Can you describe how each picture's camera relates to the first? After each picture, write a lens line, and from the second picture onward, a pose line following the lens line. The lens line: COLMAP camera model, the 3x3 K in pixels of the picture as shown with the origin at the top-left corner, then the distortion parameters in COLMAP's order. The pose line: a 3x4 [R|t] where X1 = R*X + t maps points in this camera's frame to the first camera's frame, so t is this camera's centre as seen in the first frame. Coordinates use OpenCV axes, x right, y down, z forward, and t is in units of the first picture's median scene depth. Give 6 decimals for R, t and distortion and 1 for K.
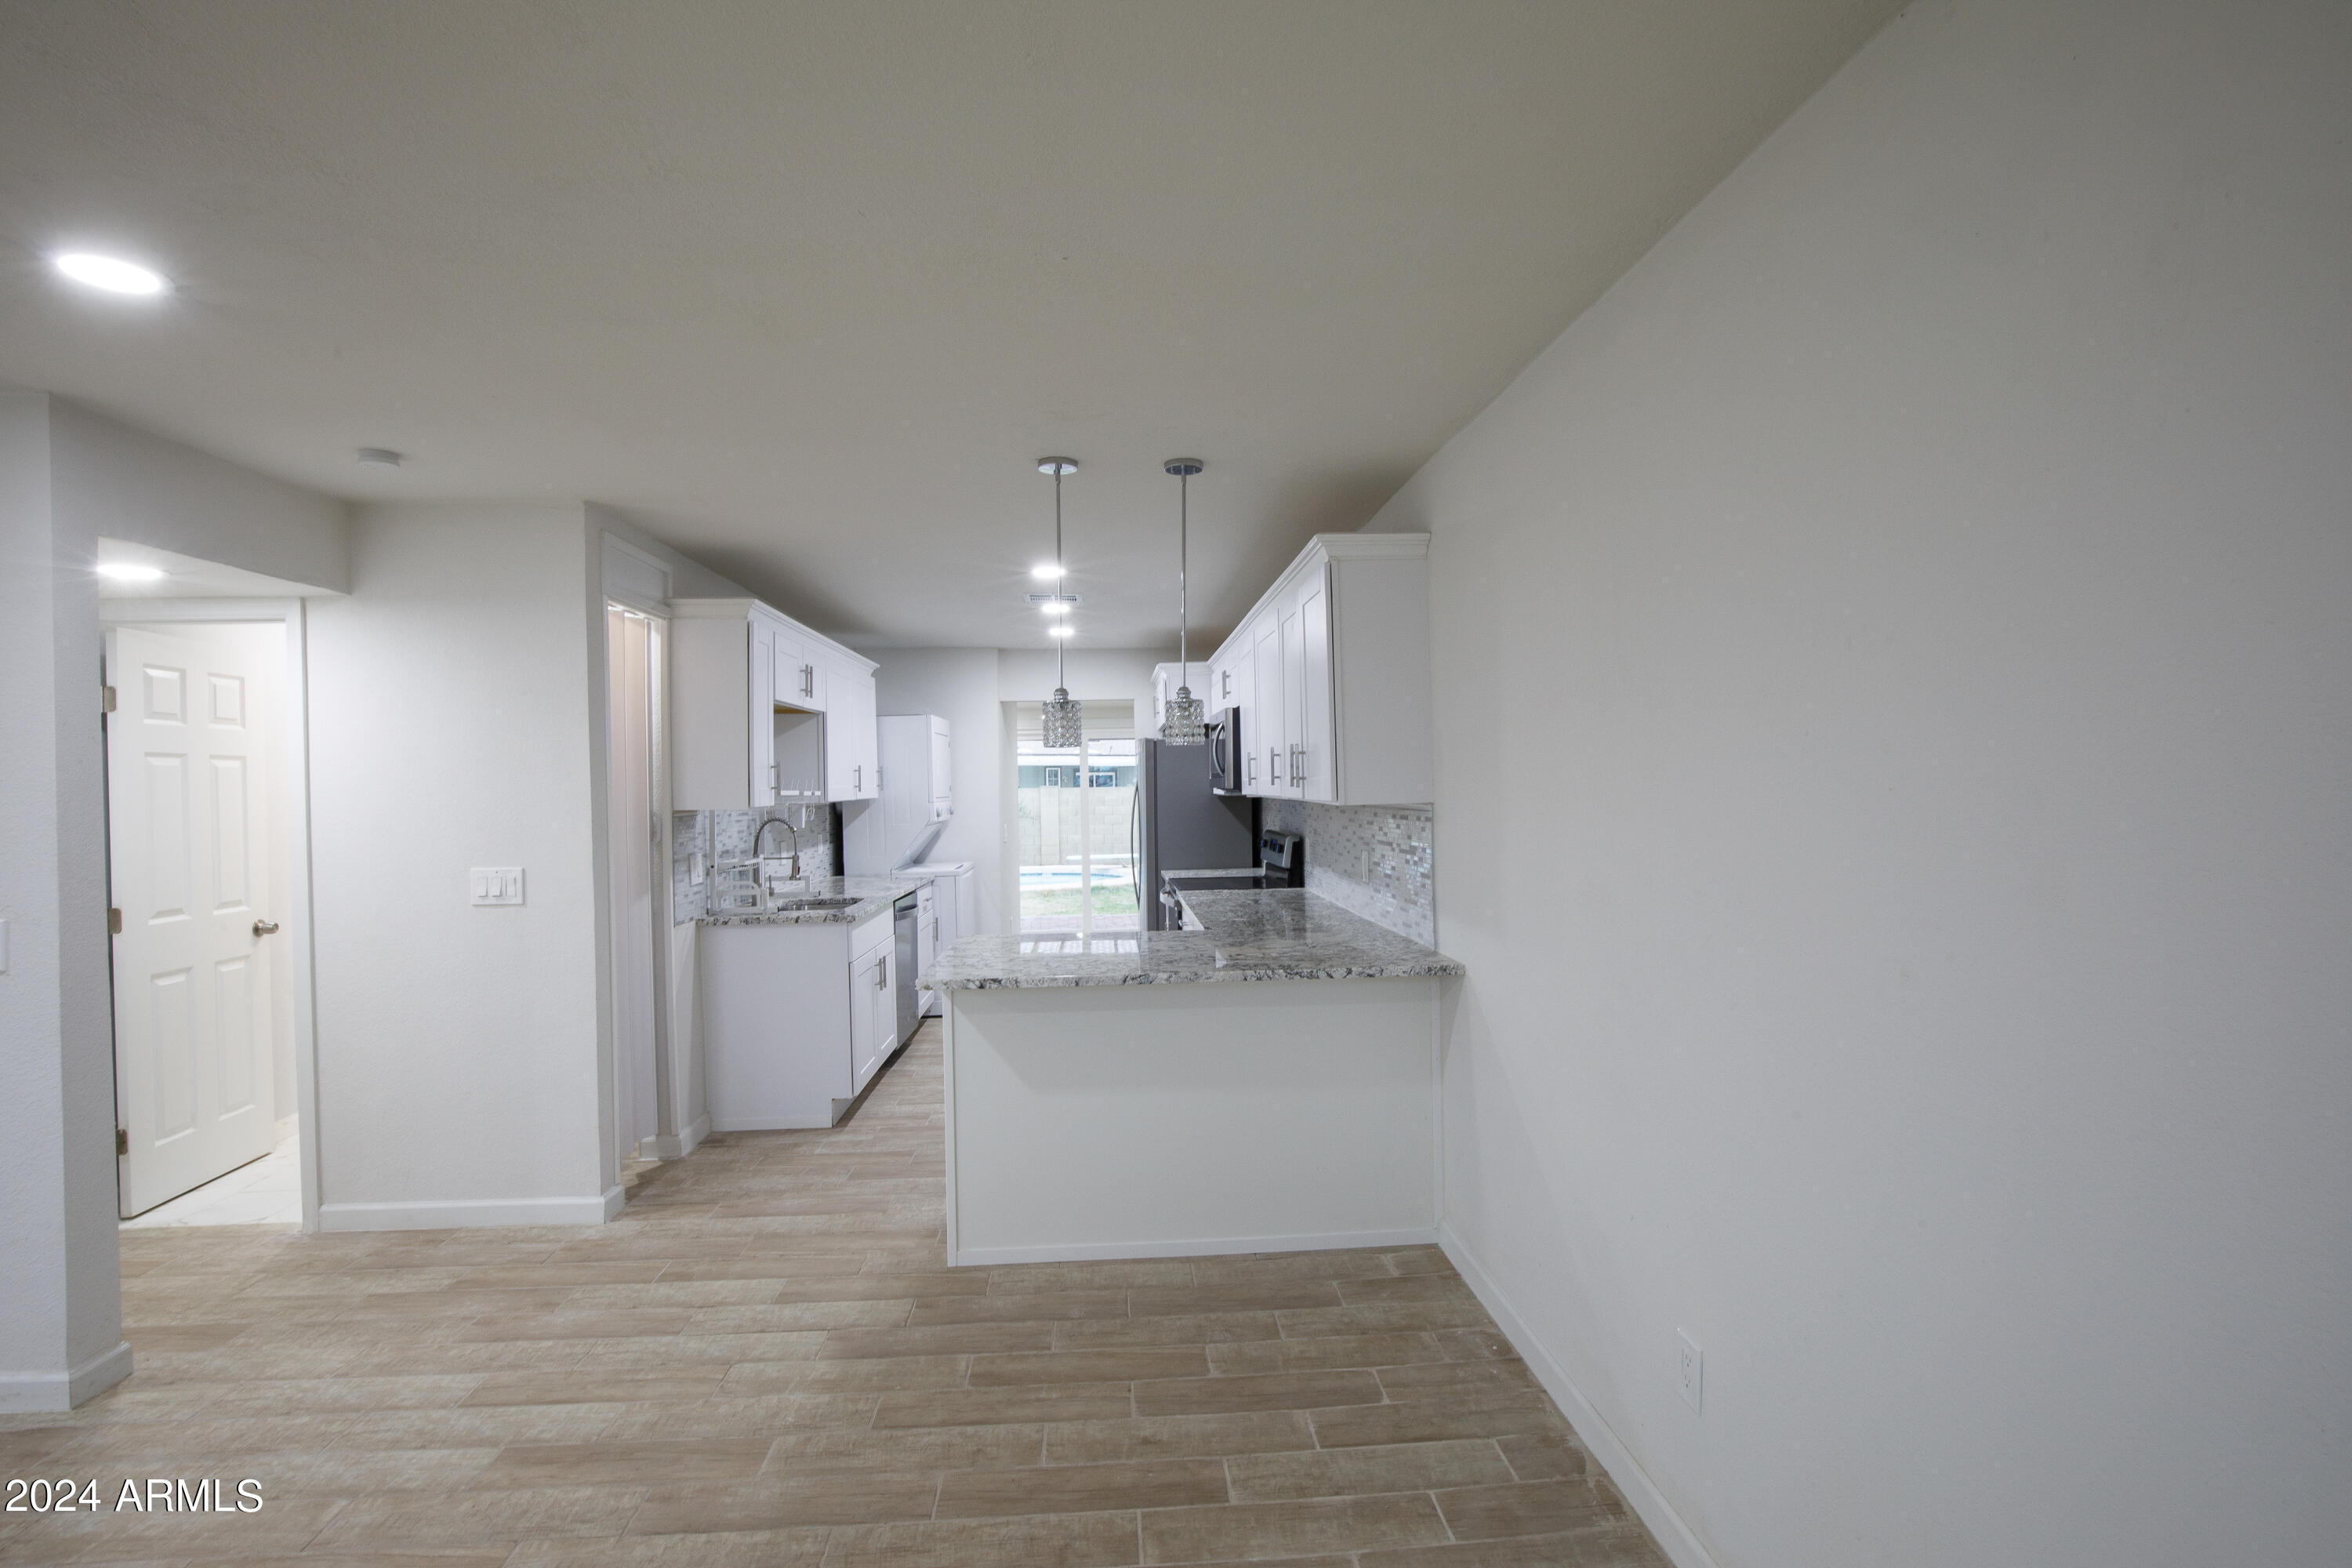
lens RADIAL K [[1076.6, 0, 1170.5], [0, 1076.6, 780.7], [0, 0, 1]] dist [-0.029672, 0.002079]
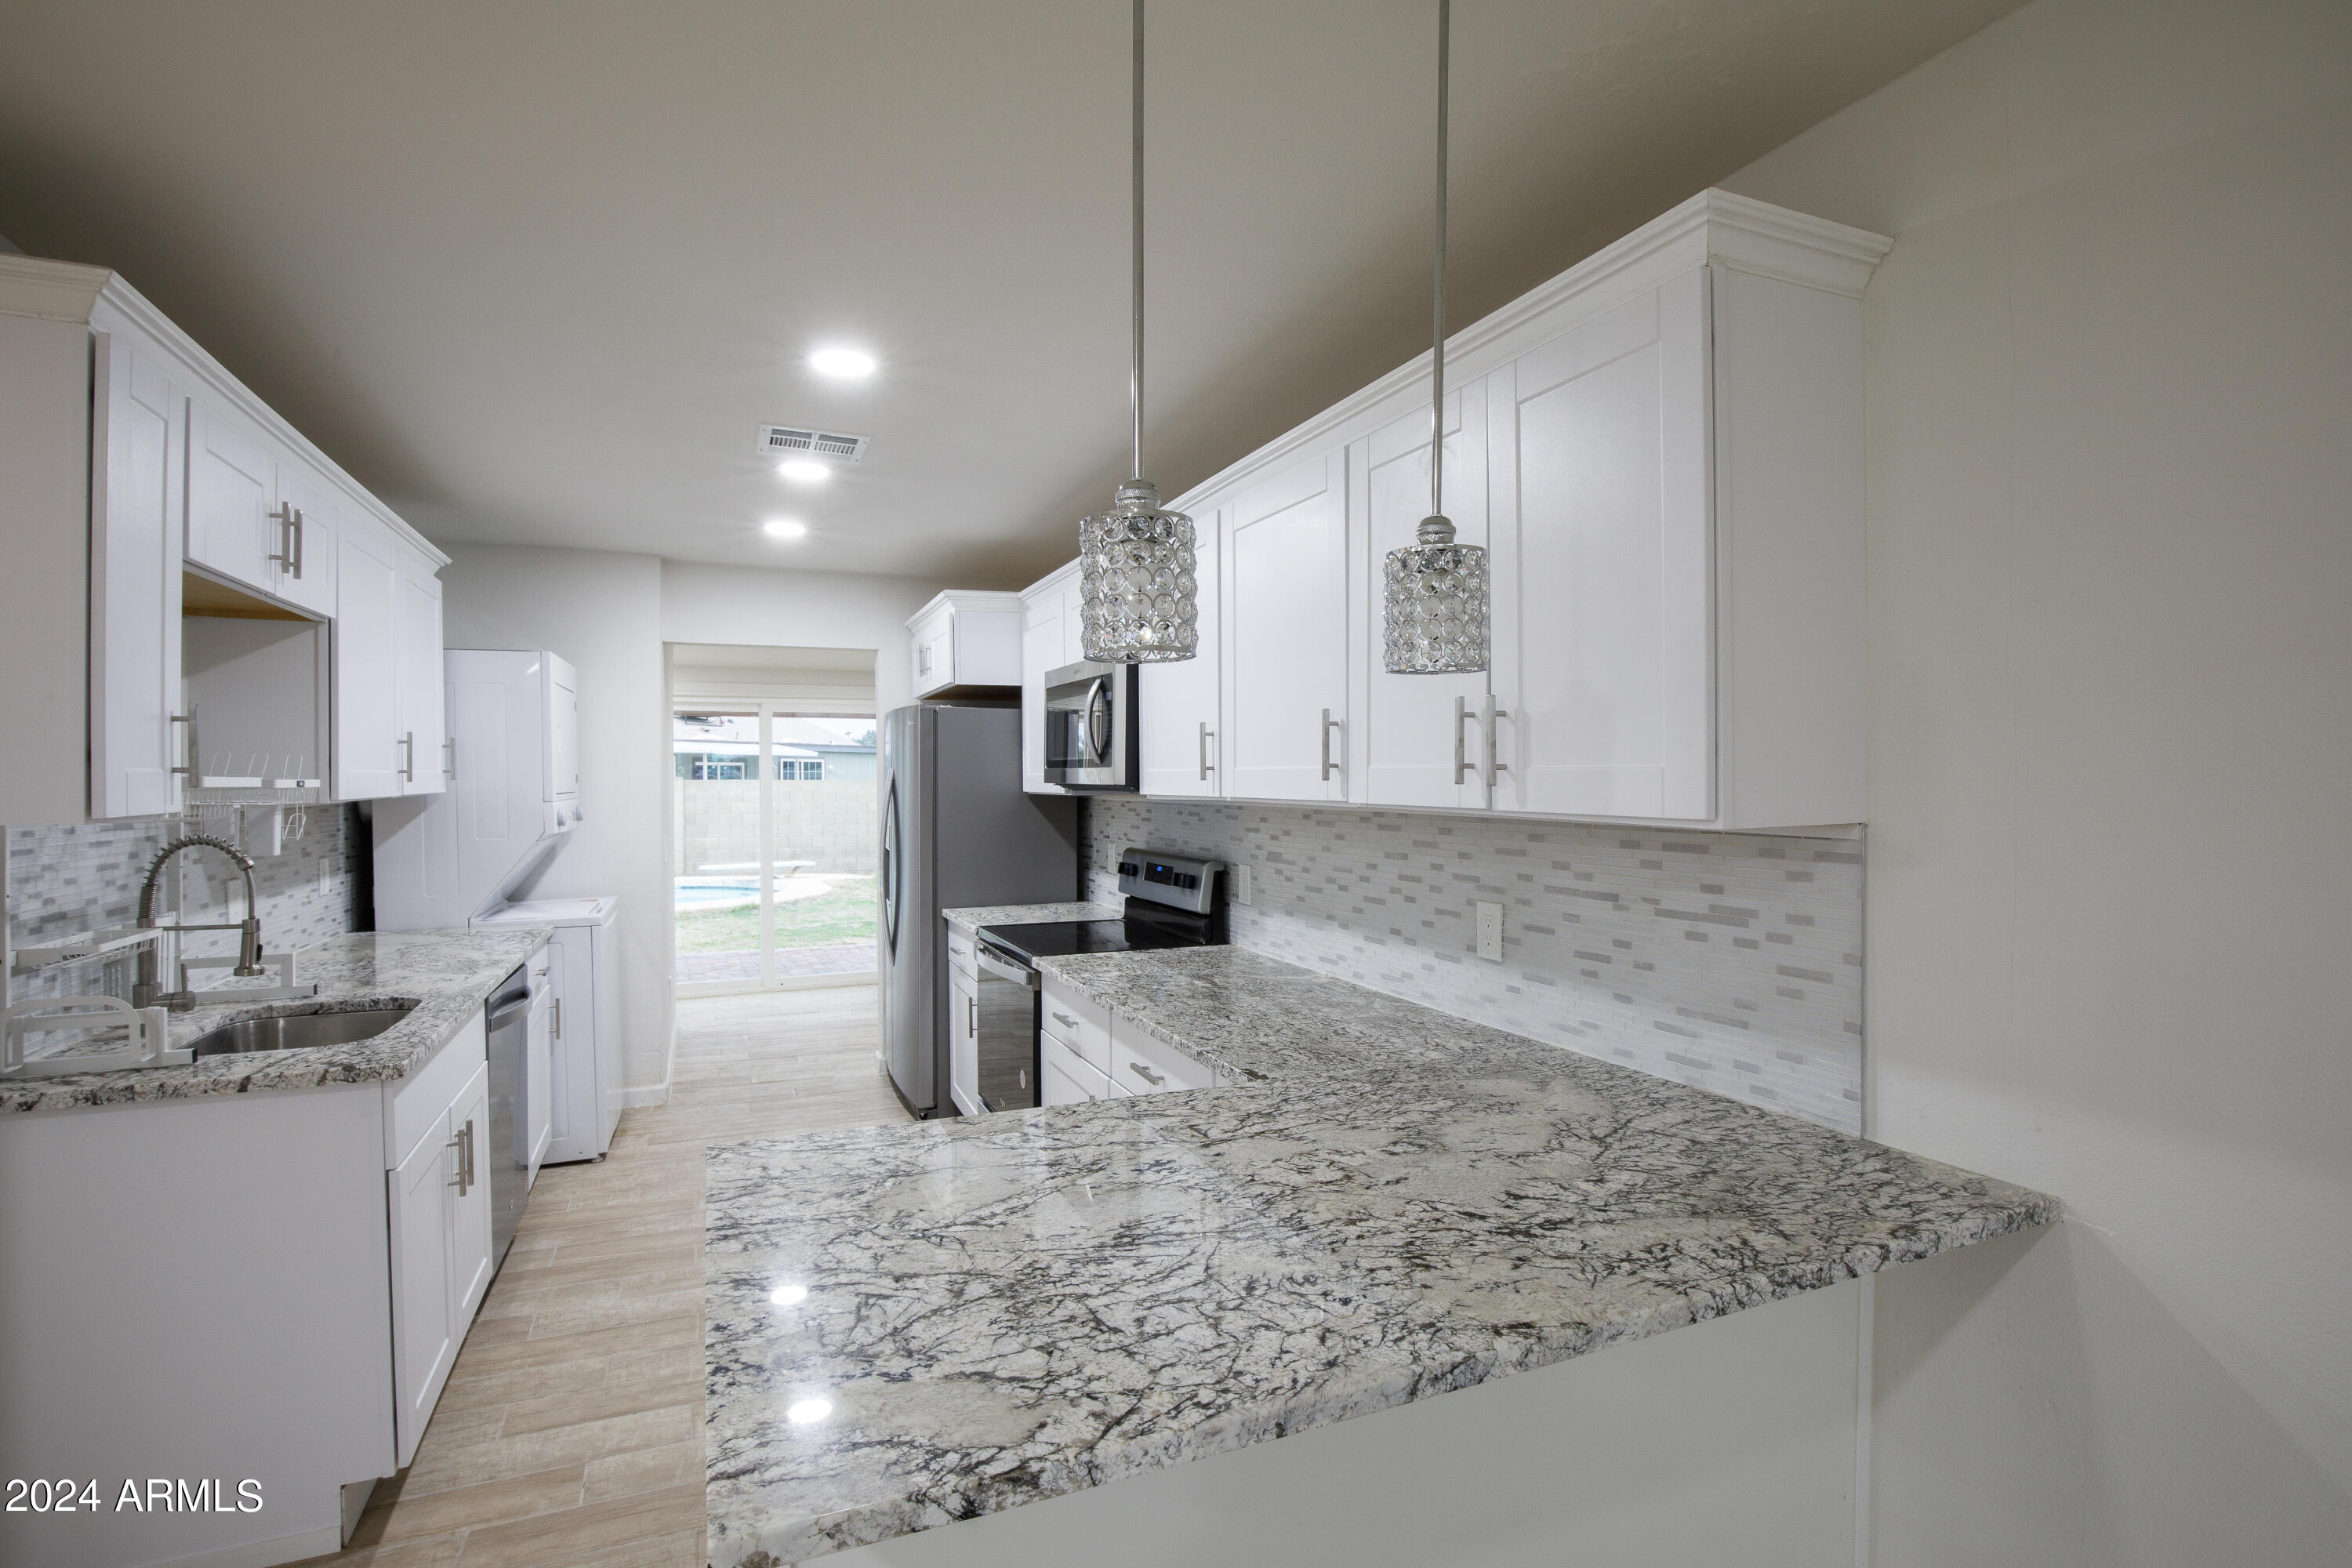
lens RADIAL K [[1115.0, 0, 1178.0], [0, 1115.0, 786.5], [0, 0, 1]] dist [-0.027233, 0.002794]
pose [[0.944197, 0.012985, 0.329126, -0.122087], [-0.015630, 0.999863, 0.005394, 0.004204], [-0.329010, -0.010238, 0.944271, 0.401273]]
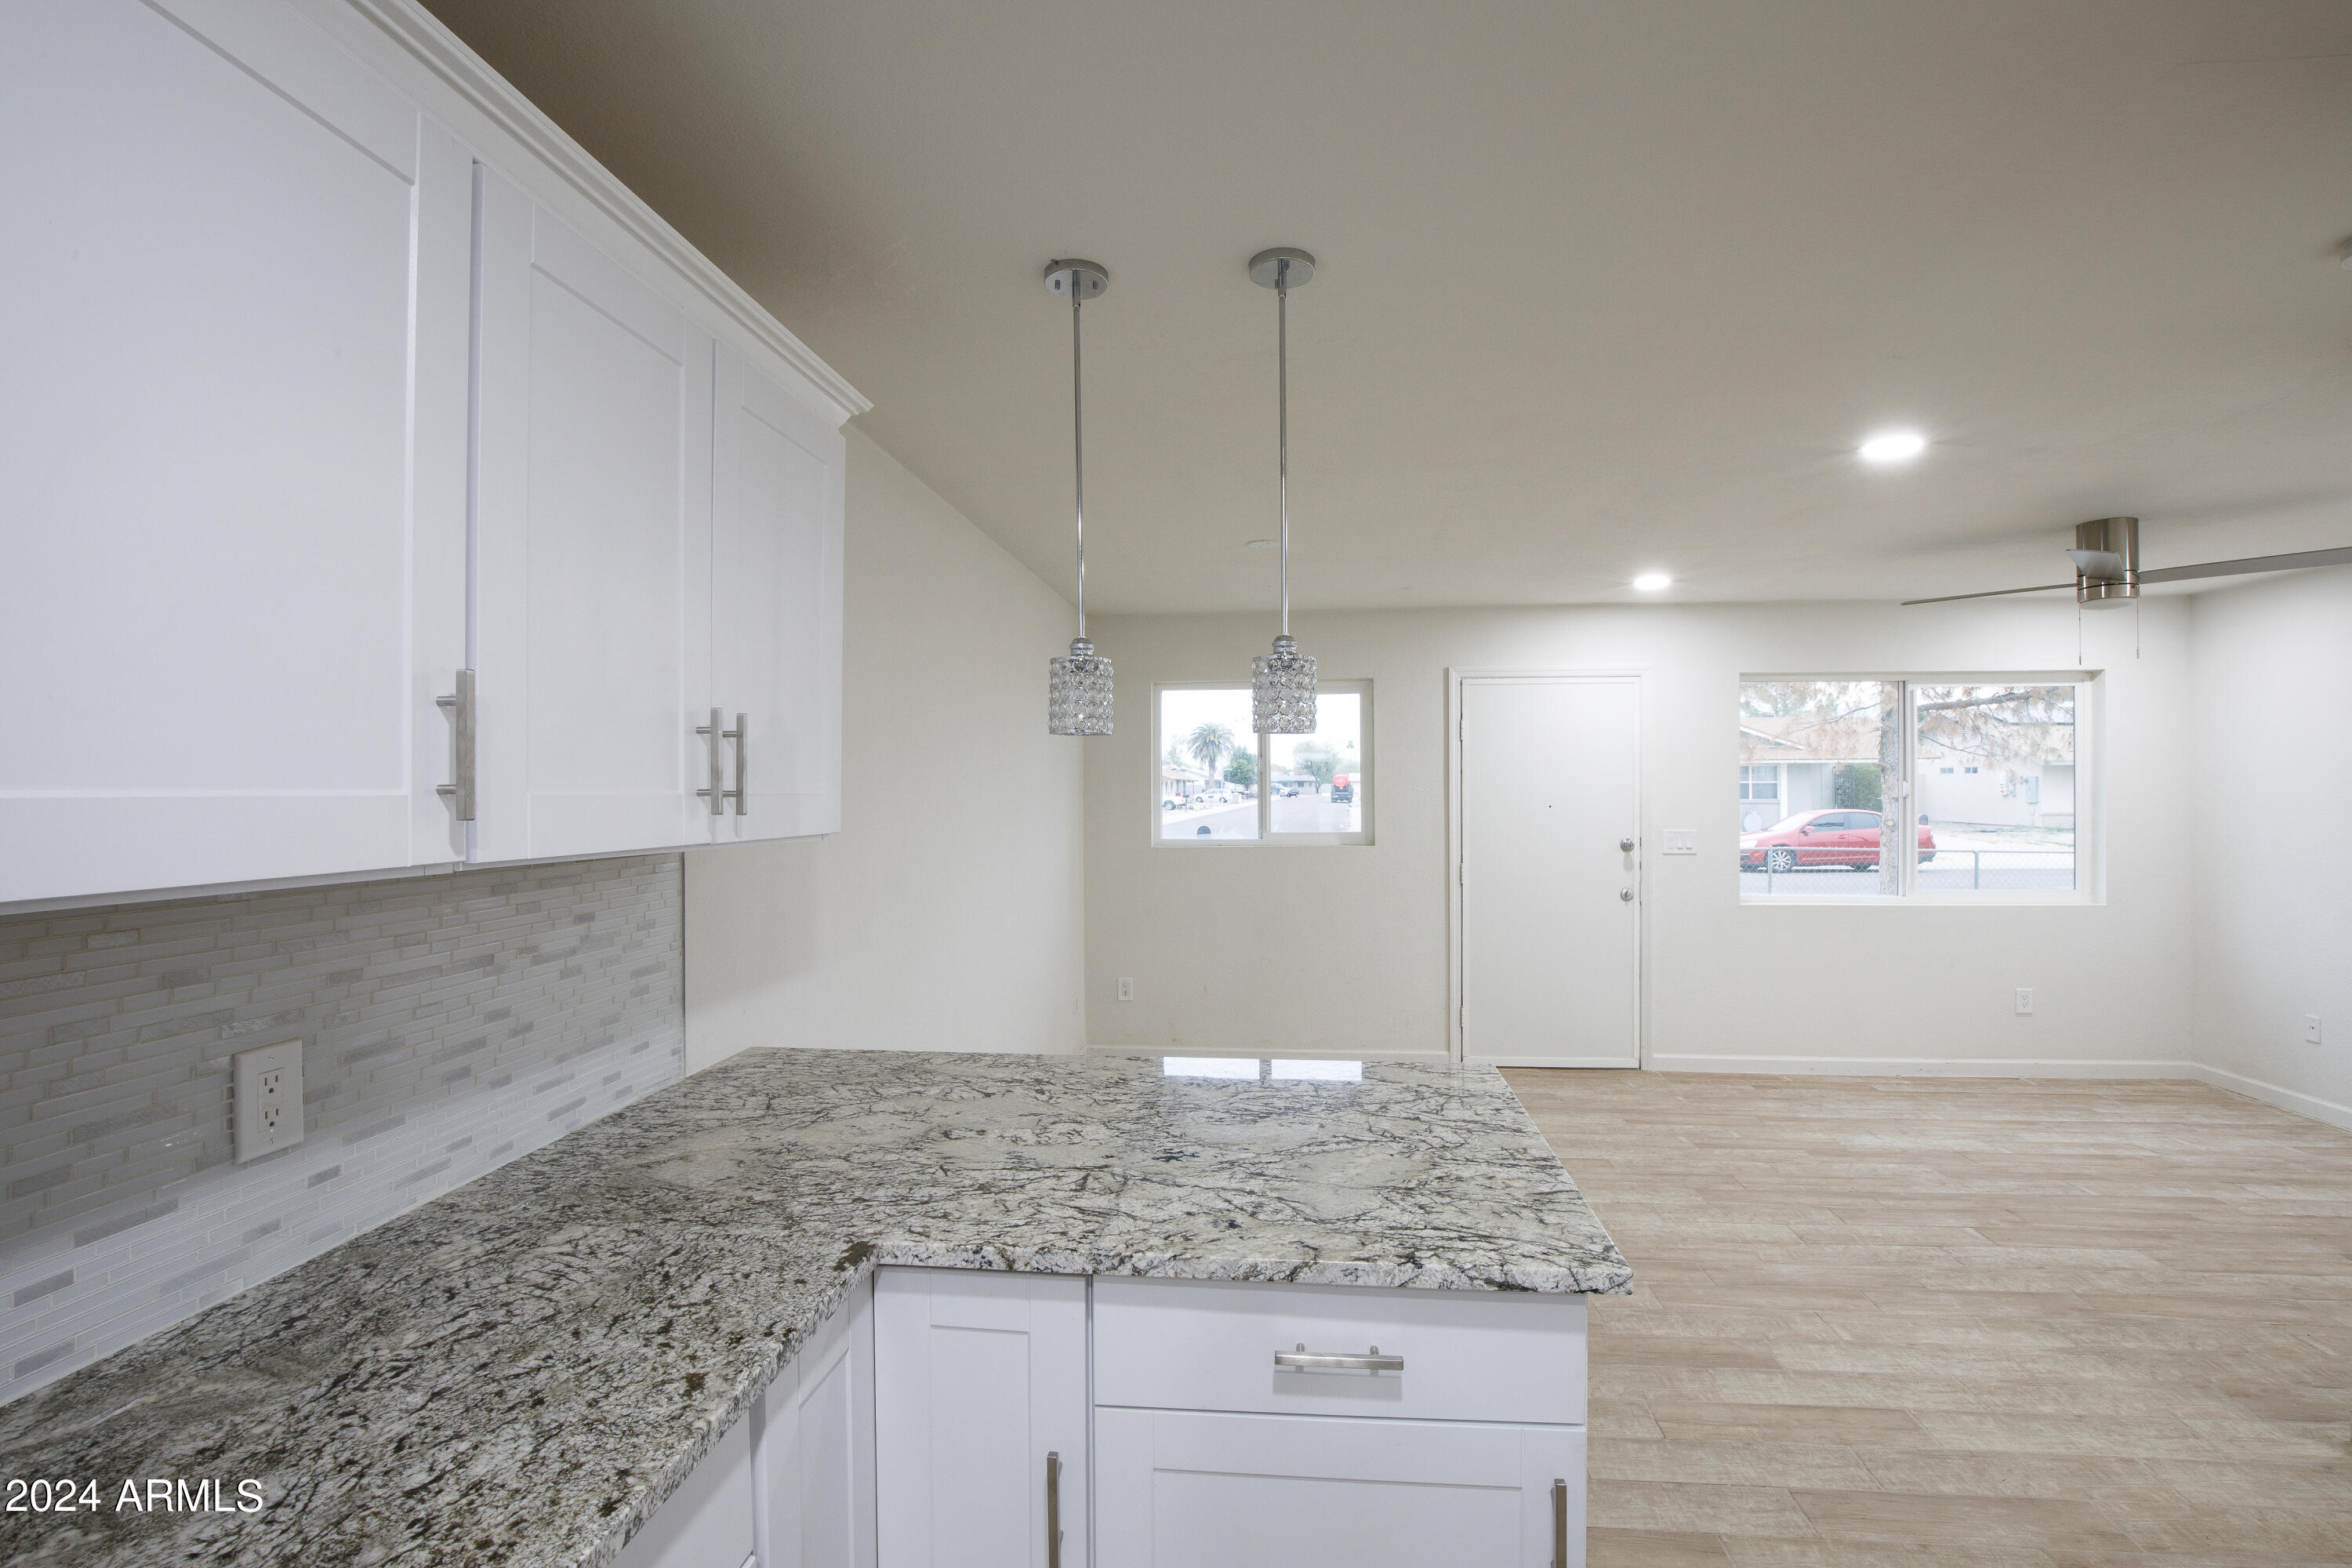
lens RADIAL K [[1076.6, 0, 1187.0], [0, 1076.6, 781.9], [0, 0, 1]] dist [-0.029672, 0.002079]
pose [[-0.984692, 0.021609, 0.172956, -0.090705], [0.019807, 0.999730, -0.012137, 0.001172], [-0.173172, -0.008525, -0.984855, 0.963187]]
